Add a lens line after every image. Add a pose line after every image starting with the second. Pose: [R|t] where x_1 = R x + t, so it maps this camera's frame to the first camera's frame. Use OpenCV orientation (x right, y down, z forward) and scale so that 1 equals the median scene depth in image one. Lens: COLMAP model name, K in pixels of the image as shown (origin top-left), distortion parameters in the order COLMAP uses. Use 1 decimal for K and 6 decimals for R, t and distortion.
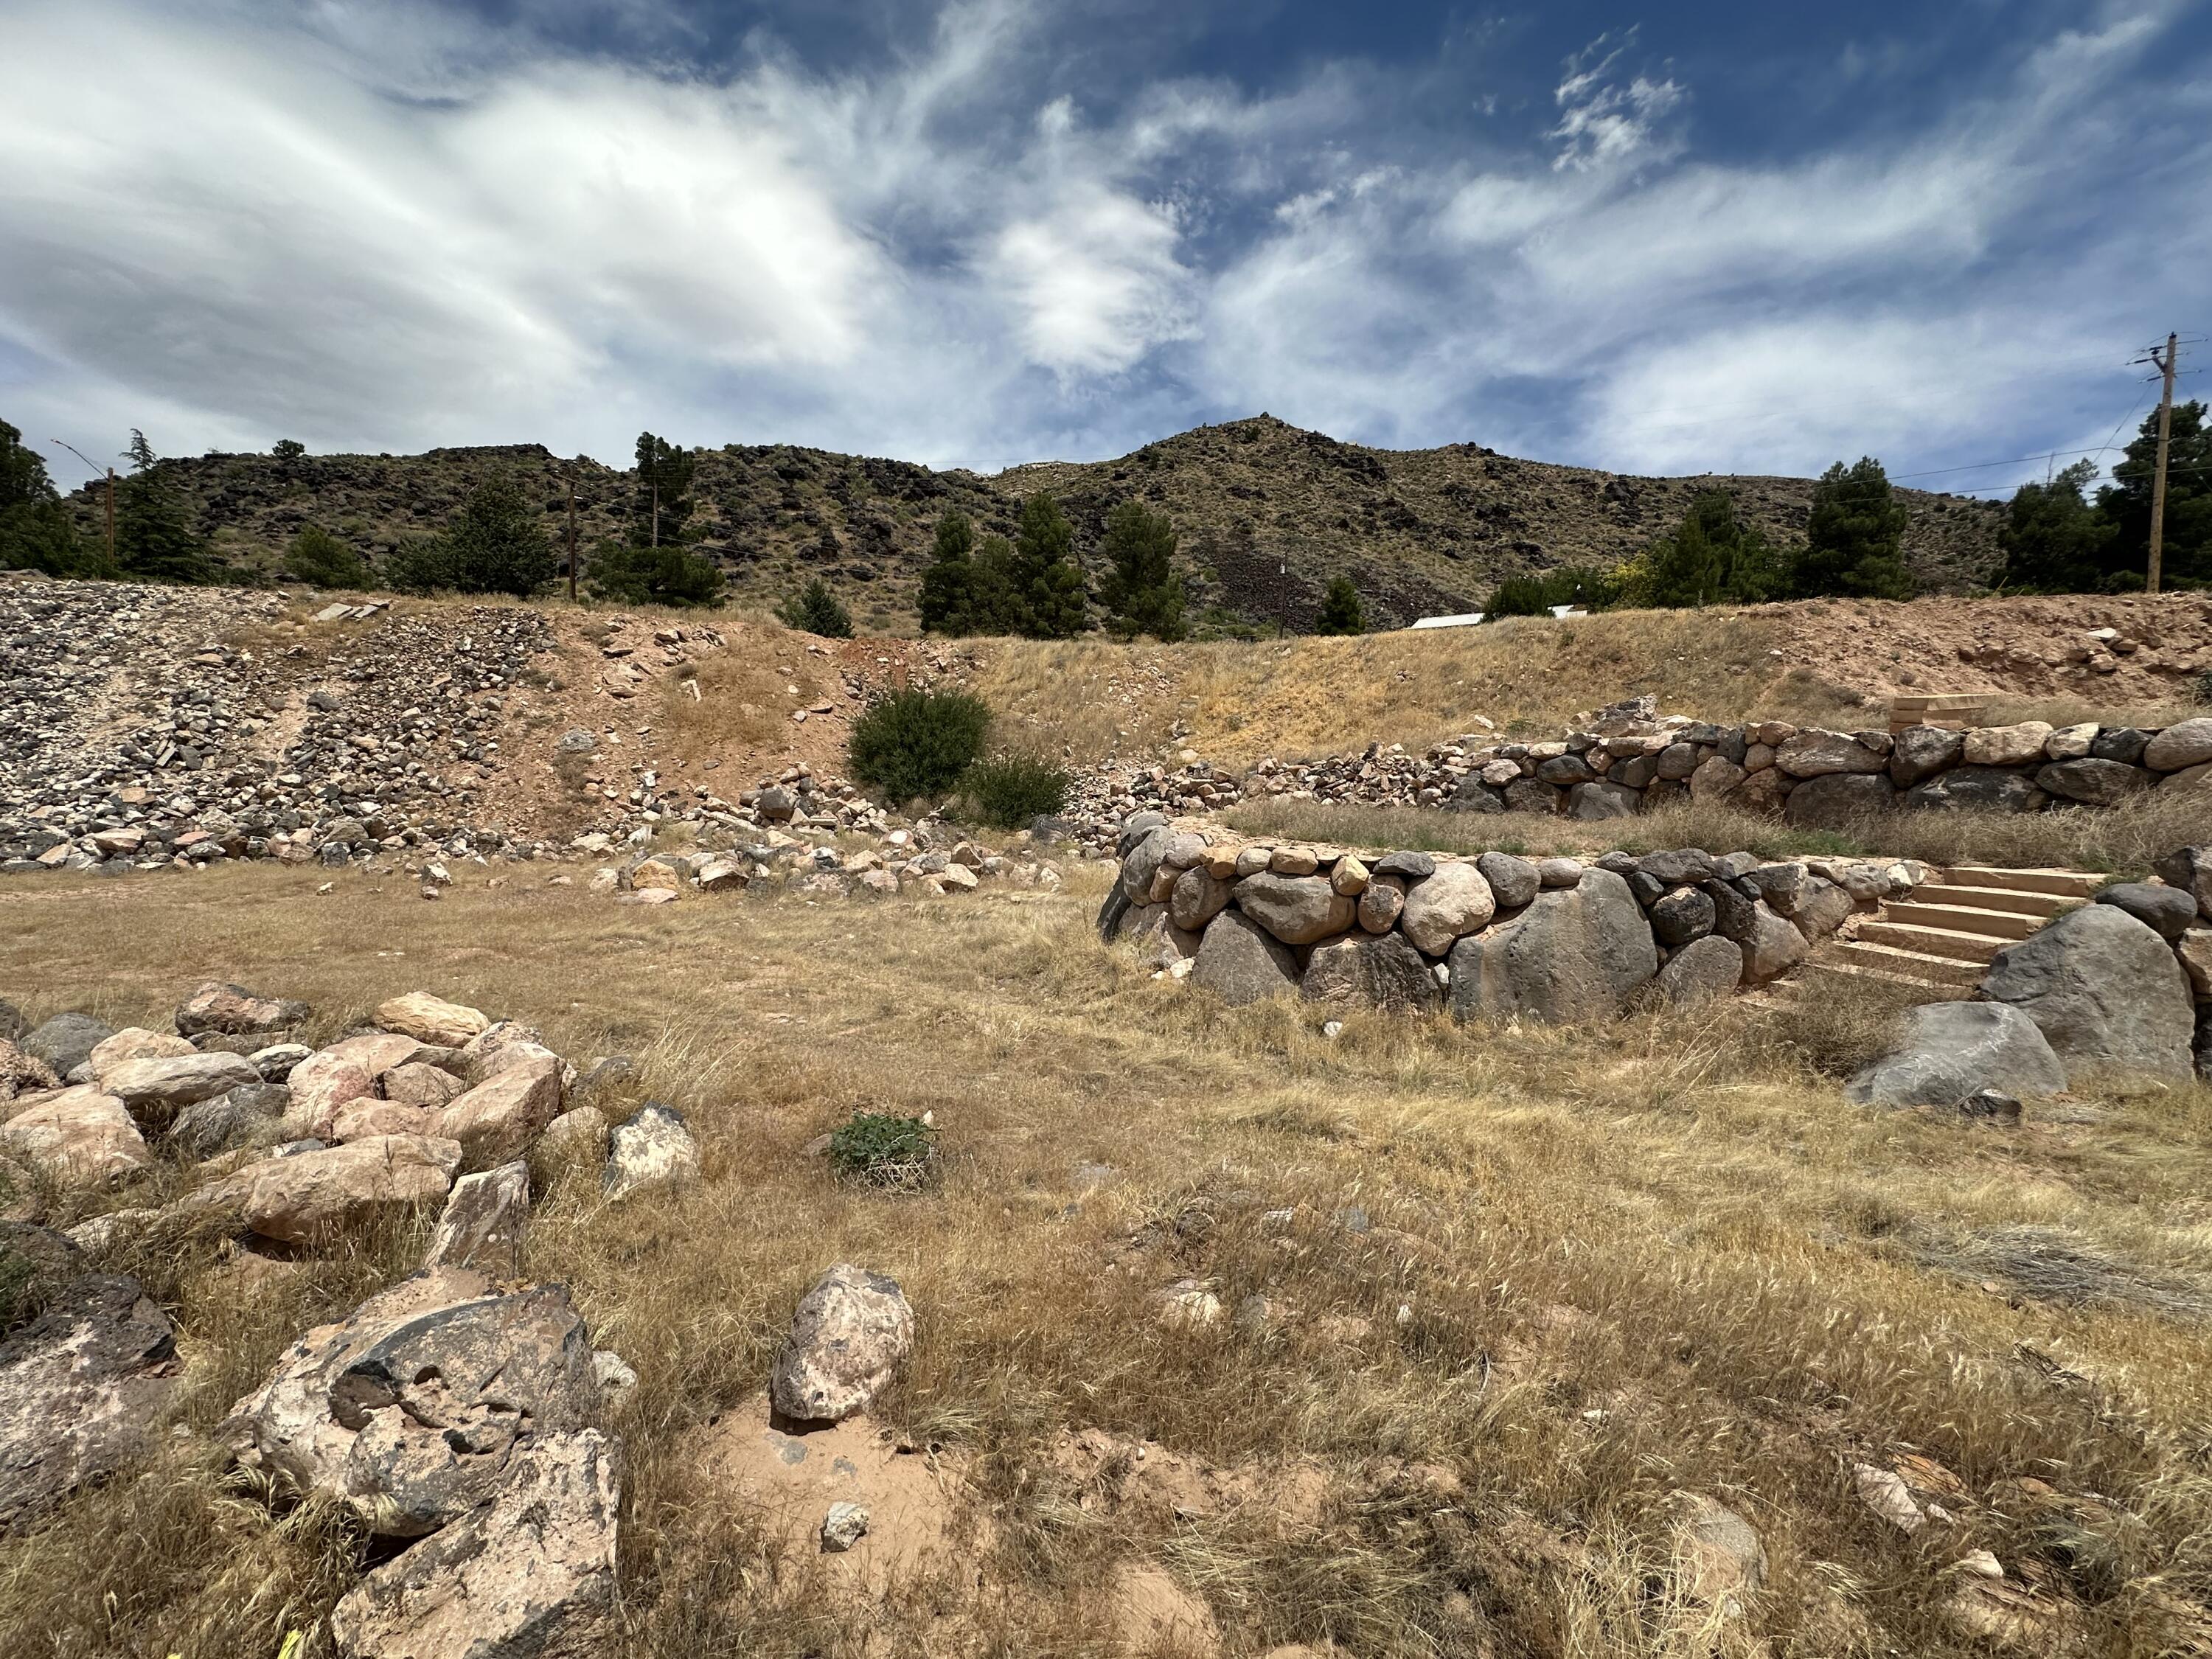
lens RADIAL K [[886.1, 0, 1102.7], [0, 886.1, 824.1], [0, 0, 1]] dist [-0.002981, 0.000815]
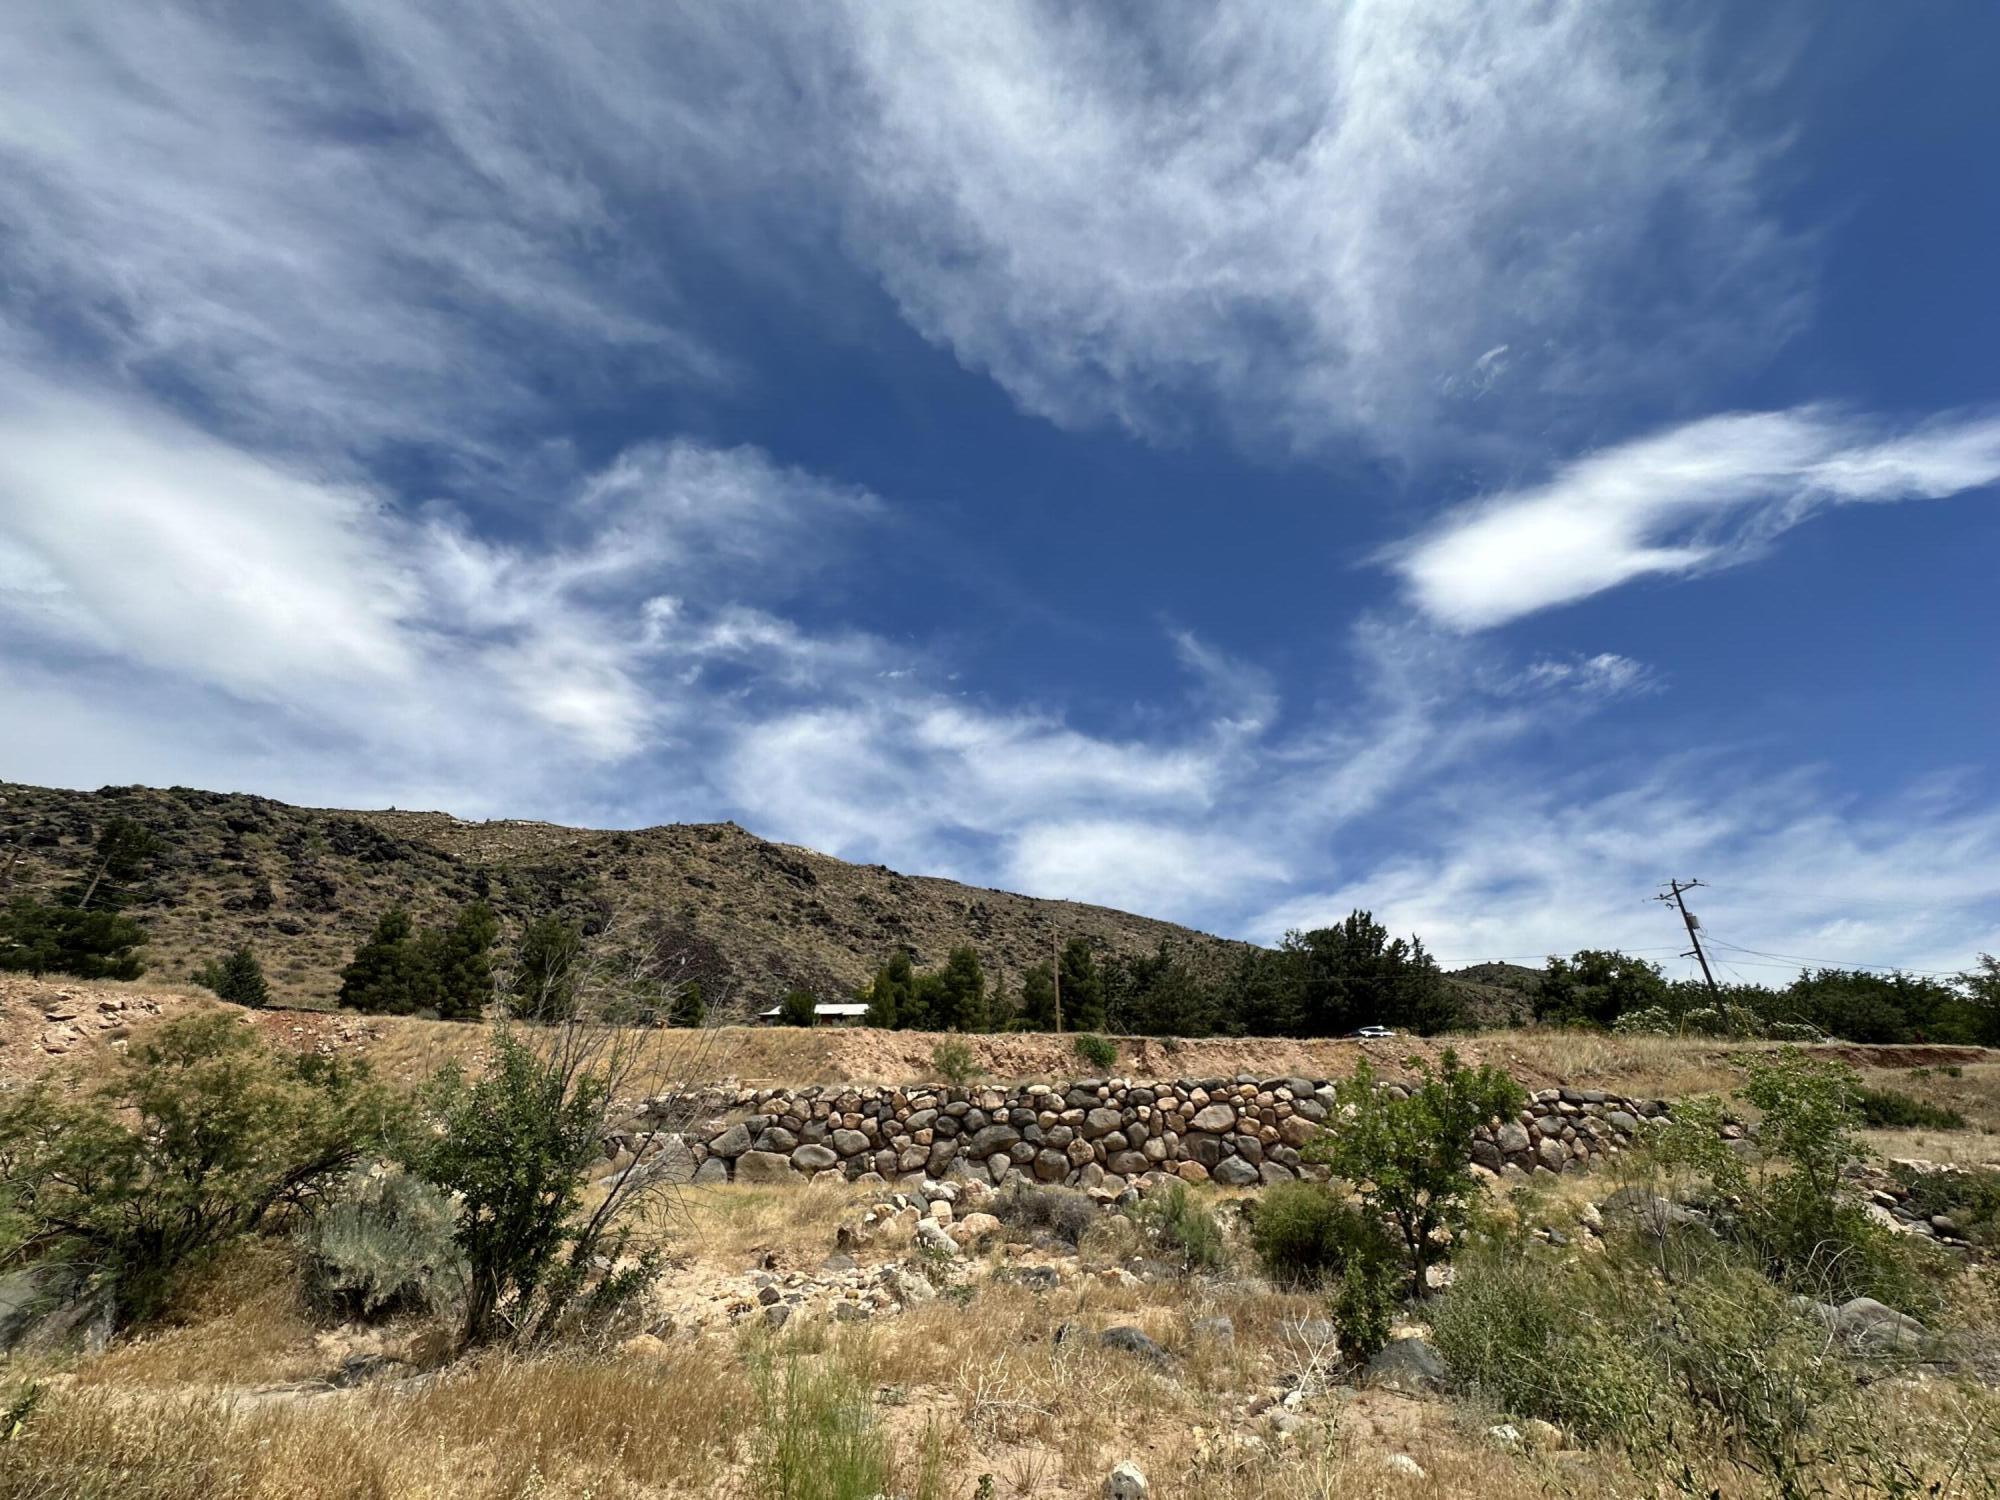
lens RADIAL K [[801.2, 0, 997.8], [0, 801.2, 739.9], [0, 0, 1]] dist [-0.002981, 0.000815]
pose [[0.885733, 0.202793, 0.417554, 0.038950], [0.031912, 0.870794, -0.490611, 0.025184], [-0.463097, 0.447875, 0.764820, -0.236955]]
